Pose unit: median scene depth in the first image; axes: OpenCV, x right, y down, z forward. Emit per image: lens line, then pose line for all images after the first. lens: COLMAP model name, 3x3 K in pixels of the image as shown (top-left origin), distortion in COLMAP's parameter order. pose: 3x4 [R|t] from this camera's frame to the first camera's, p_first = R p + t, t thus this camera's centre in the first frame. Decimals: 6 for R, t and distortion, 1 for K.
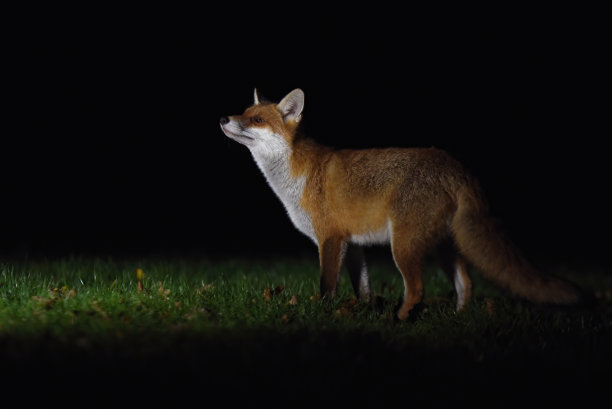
lens RADIAL K [[2486.6, 0, 300.9], [0, 2486.6, 207.2], [0, 0, 1]] dist [-1.181024, 0.000000]
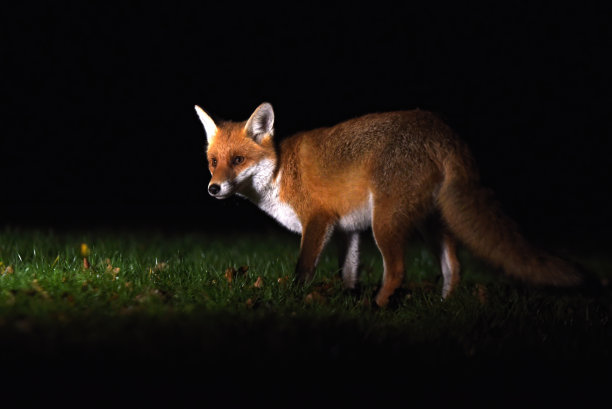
lens RADIAL K [[2486.6, 0, 309.7], [0, 2486.6, 201.9], [0, 0, 1]] dist [-1.181024, 0.000000]
pose [[0.999882, 0.015338, 0.000601, 0.014269], [-0.015337, 0.999882, -0.001168, 0.009669], [-0.000619, 0.001159, 0.999999, 0.117989]]
